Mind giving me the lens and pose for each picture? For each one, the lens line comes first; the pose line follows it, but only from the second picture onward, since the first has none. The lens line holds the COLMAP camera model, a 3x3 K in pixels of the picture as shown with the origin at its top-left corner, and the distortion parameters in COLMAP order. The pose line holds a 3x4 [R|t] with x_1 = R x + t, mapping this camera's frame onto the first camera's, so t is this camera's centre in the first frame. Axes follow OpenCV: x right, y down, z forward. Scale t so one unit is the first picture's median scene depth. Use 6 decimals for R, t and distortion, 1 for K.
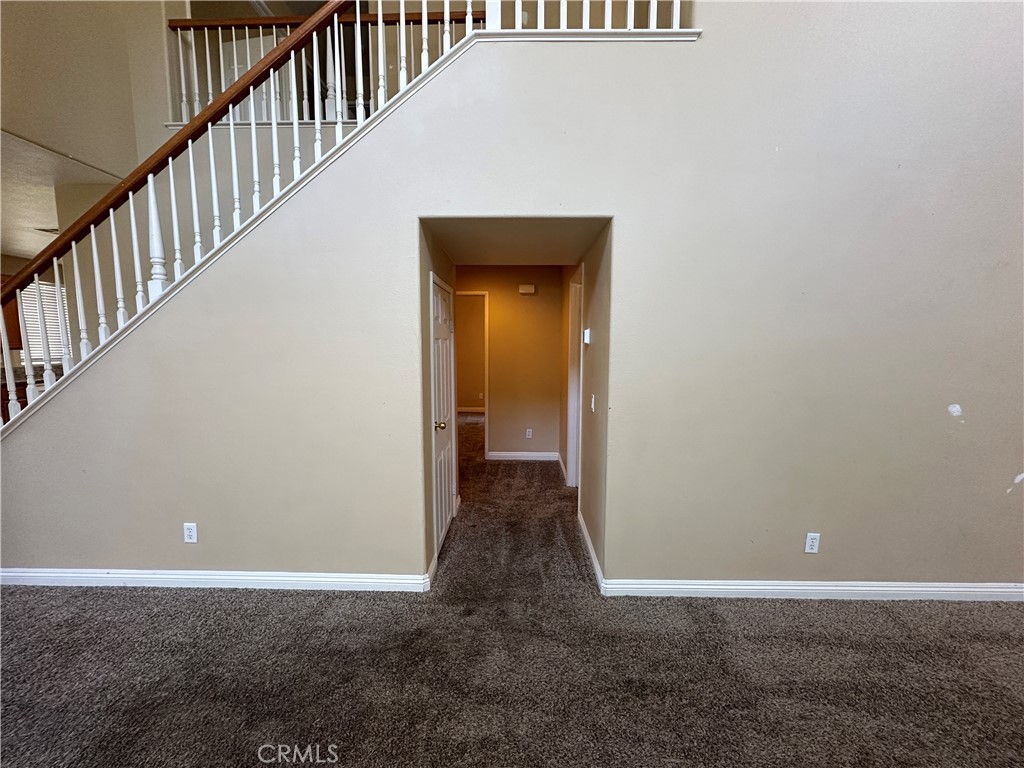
lens RADIAL K [[408.0, 0, 507.1], [0, 408.0, 384.1], [0, 0, 1]] dist [-0.002796, -0.000060]
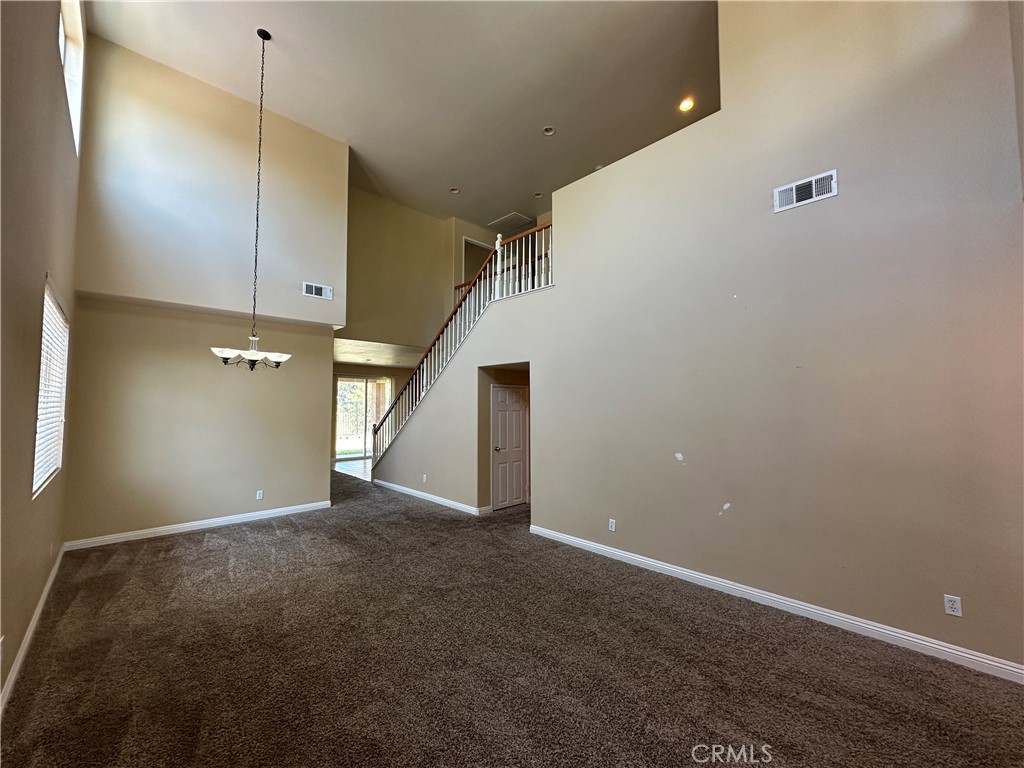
lens RADIAL K [[408.0, 0, 508.6], [0, 408.0, 386.5], [0, 0, 1]] dist [-0.002796, -0.000060]
pose [[0.705921, -0.033378, -0.707503, 1.803167], [-0.071589, 0.990411, -0.118154, 0.026802], [0.704663, 0.134056, 0.696763, -0.706887]]
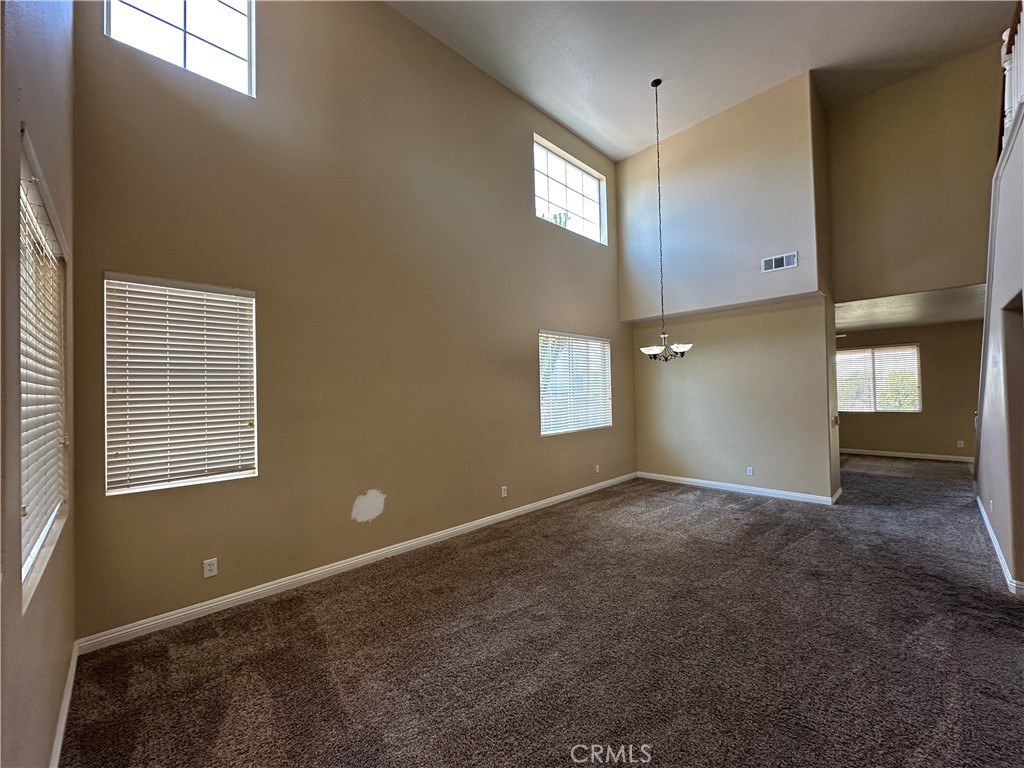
lens RADIAL K [[408.0, 0, 511.8], [0, 408.0, 383.8], [0, 0, 1]] dist [-0.002796, -0.000060]
pose [[-0.710328, 0.002250, -0.703867, 1.921608], [-0.047799, 0.997532, 0.051427, -0.135958], [0.702246, 0.070174, -0.708468, 0.816130]]
